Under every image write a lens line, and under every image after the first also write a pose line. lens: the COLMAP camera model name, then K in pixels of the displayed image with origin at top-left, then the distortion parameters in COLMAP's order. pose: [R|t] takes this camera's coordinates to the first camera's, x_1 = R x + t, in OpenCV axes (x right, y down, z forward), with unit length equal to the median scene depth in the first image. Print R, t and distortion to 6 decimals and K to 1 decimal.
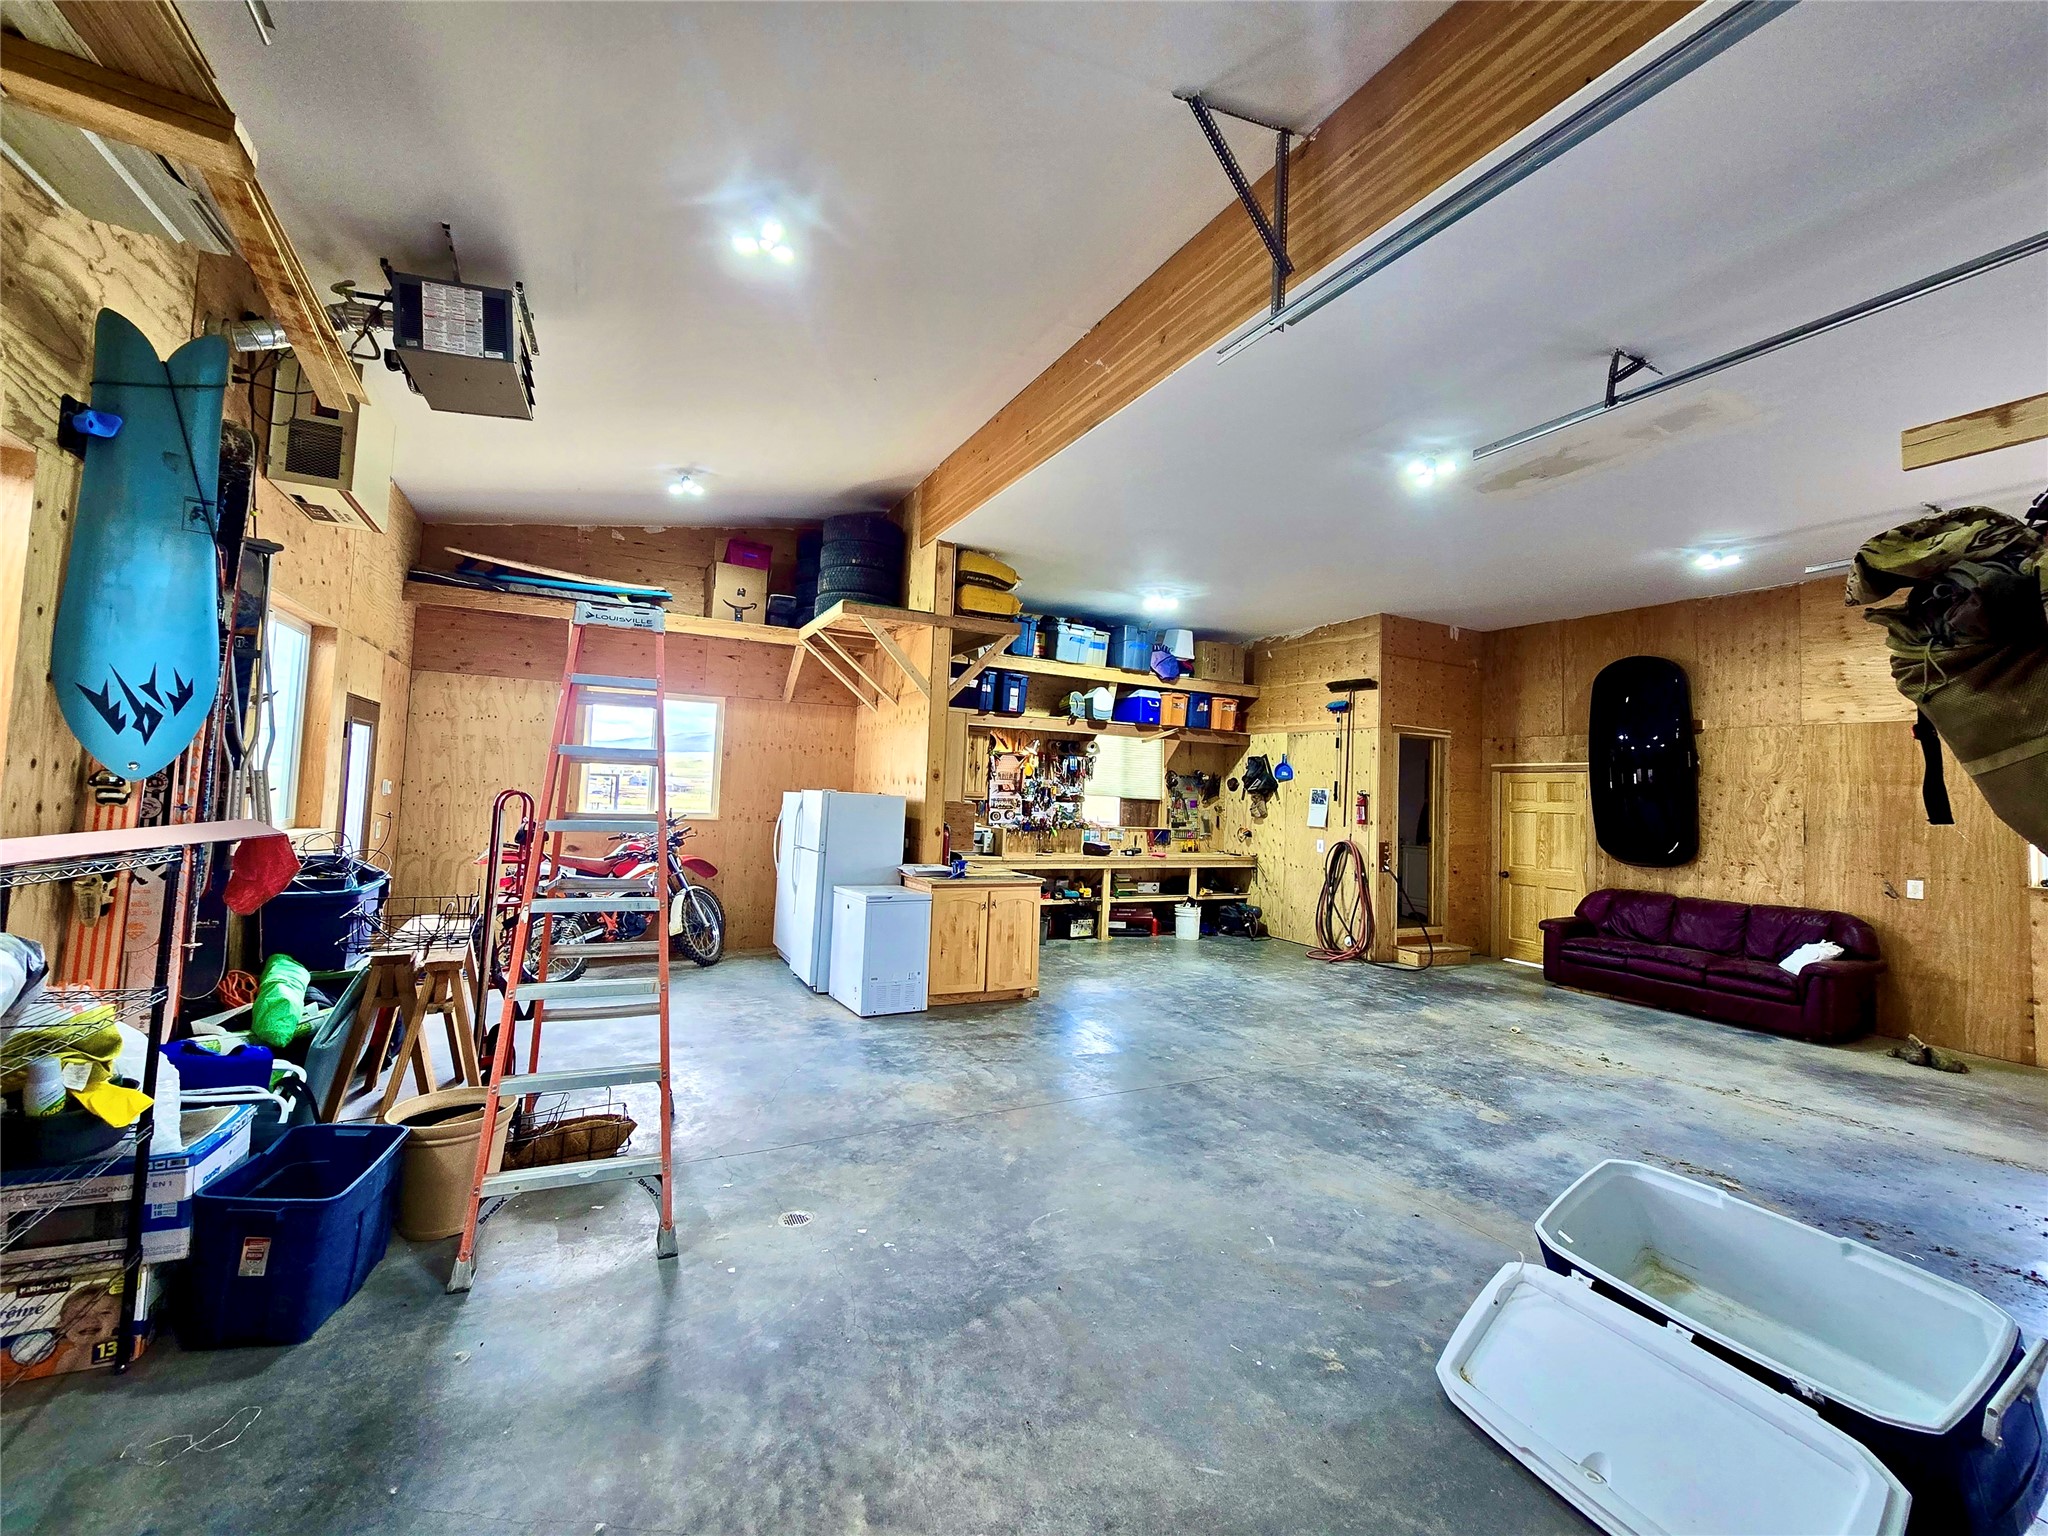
lens RADIAL K [[840.9, 0, 1028.8], [0, 840.9, 746.8], [0, 0, 1]] dist [-0.003346, 0.000147]
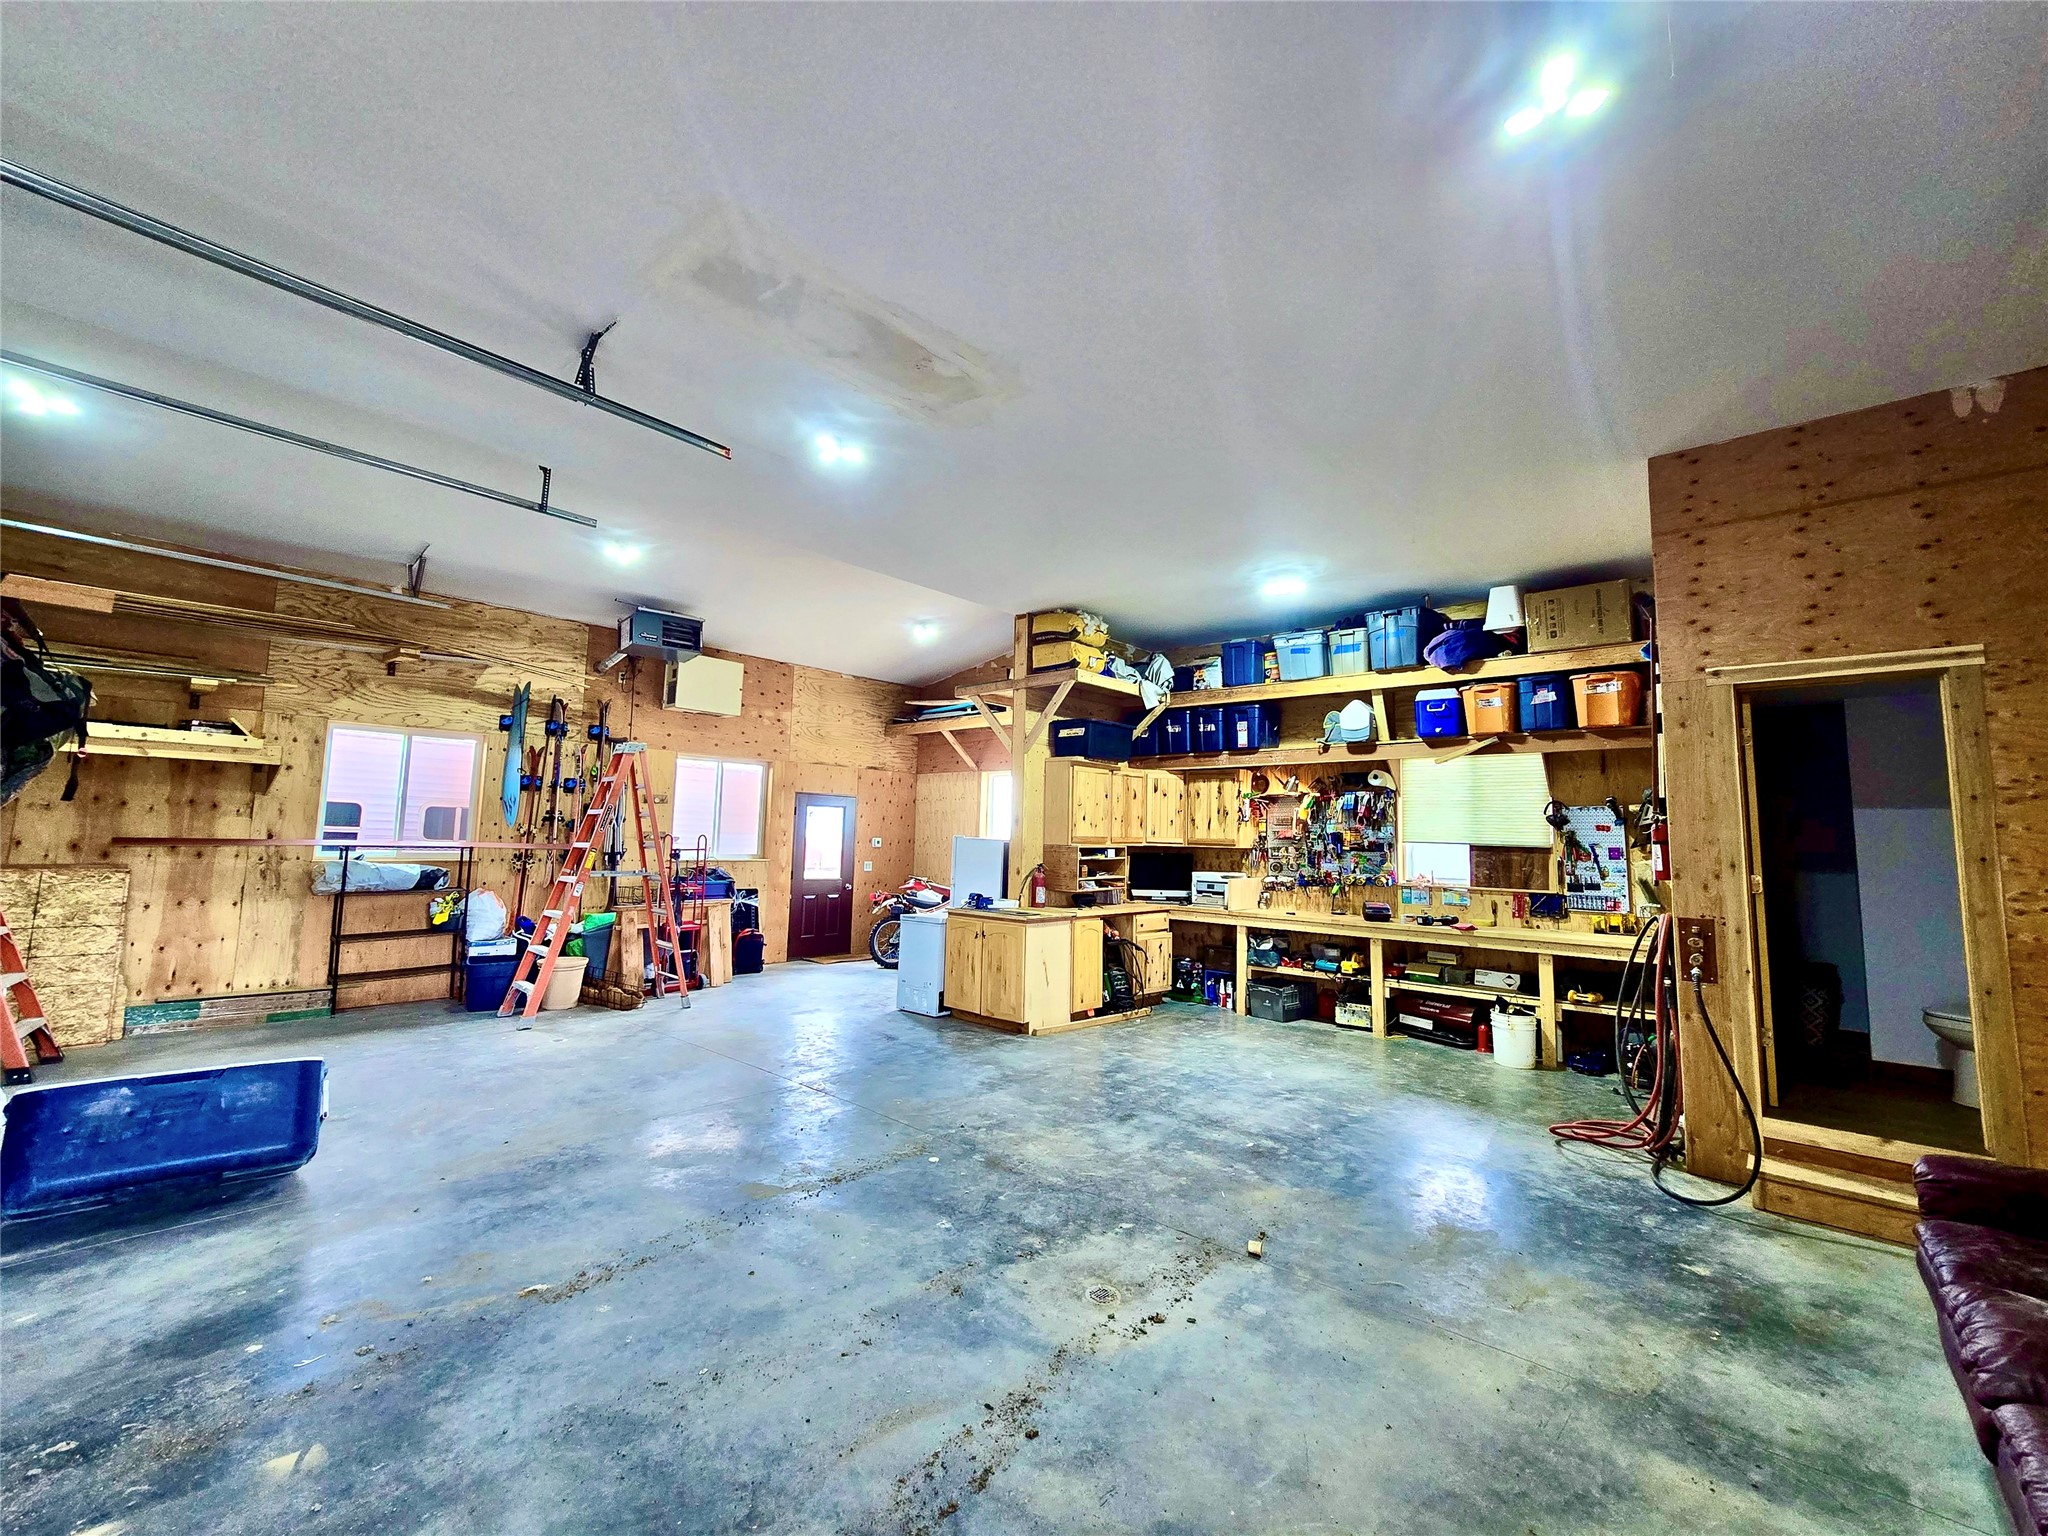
lens RADIAL K [[840.9, 0, 1032.9], [0, 840.9, 762.6], [0, 0, 1]] dist [-0.003346, 0.000147]
pose [[0.362025, -0.114897, -0.925060, 1.252937], [0.042296, 0.993377, -0.106830, 0.102852], [0.931208, -0.000451, 0.364487, 0.809860]]
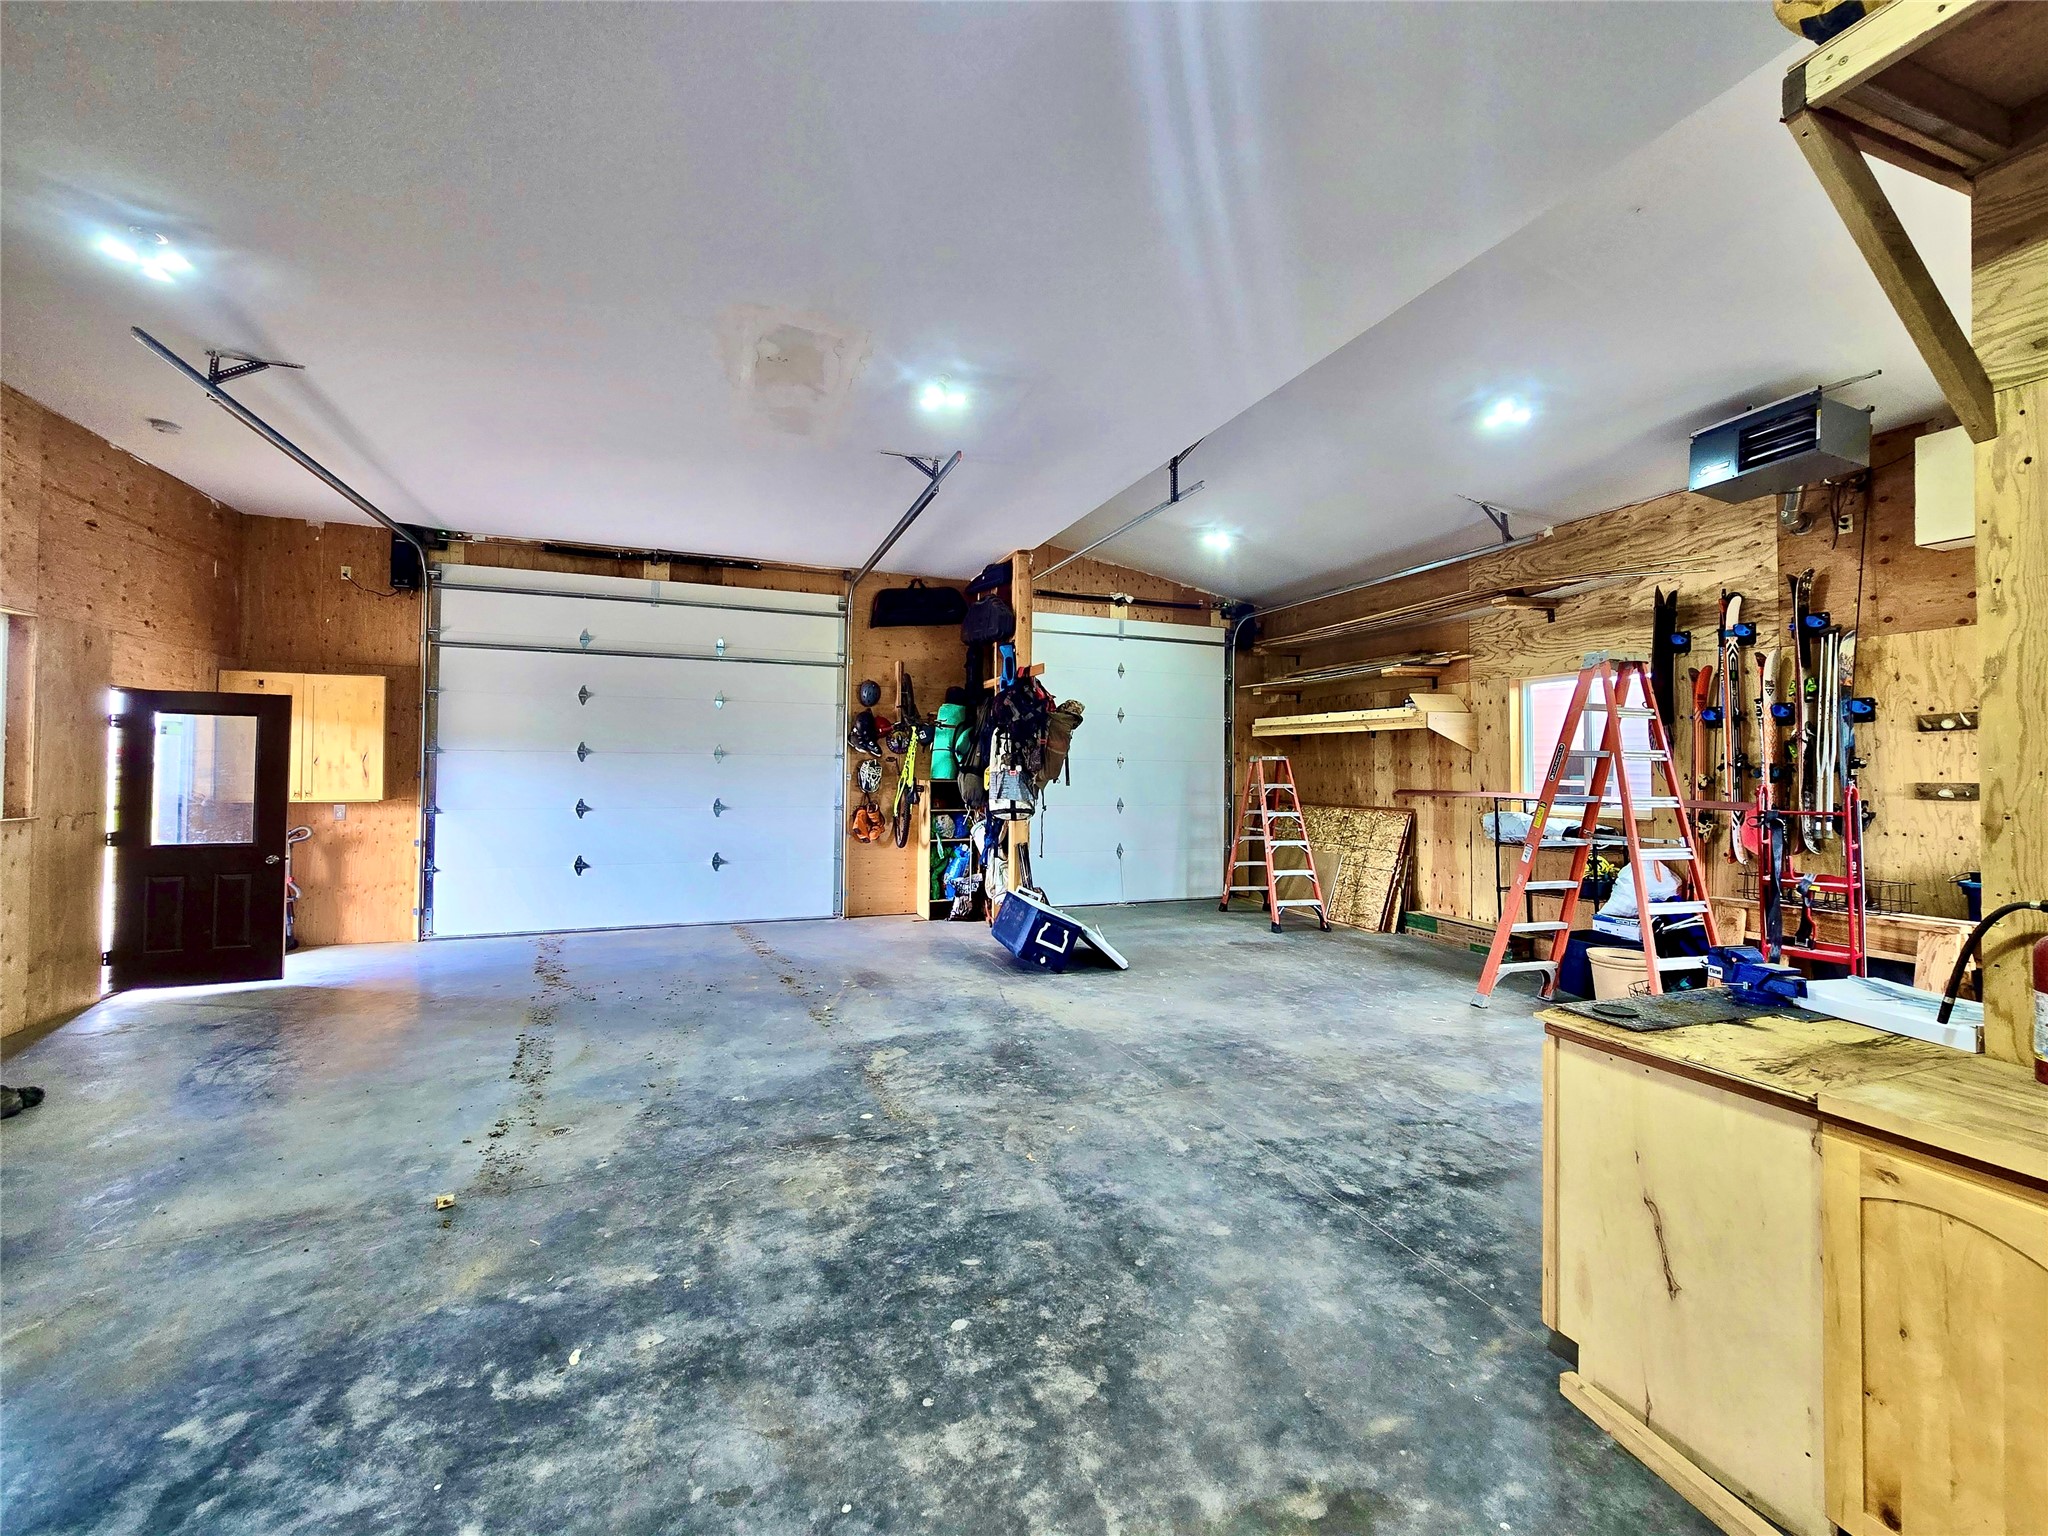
lens RADIAL K [[840.9, 0, 1020.7], [0, 840.9, 759.4], [0, 0, 1]] dist [-0.003346, 0.000147]
pose [[-0.991863, -0.048217, 0.117822, 0.244145], [-0.055856, 0.996486, -0.062417, 0.112797], [-0.114399, -0.068490, -0.991071, 1.741453]]
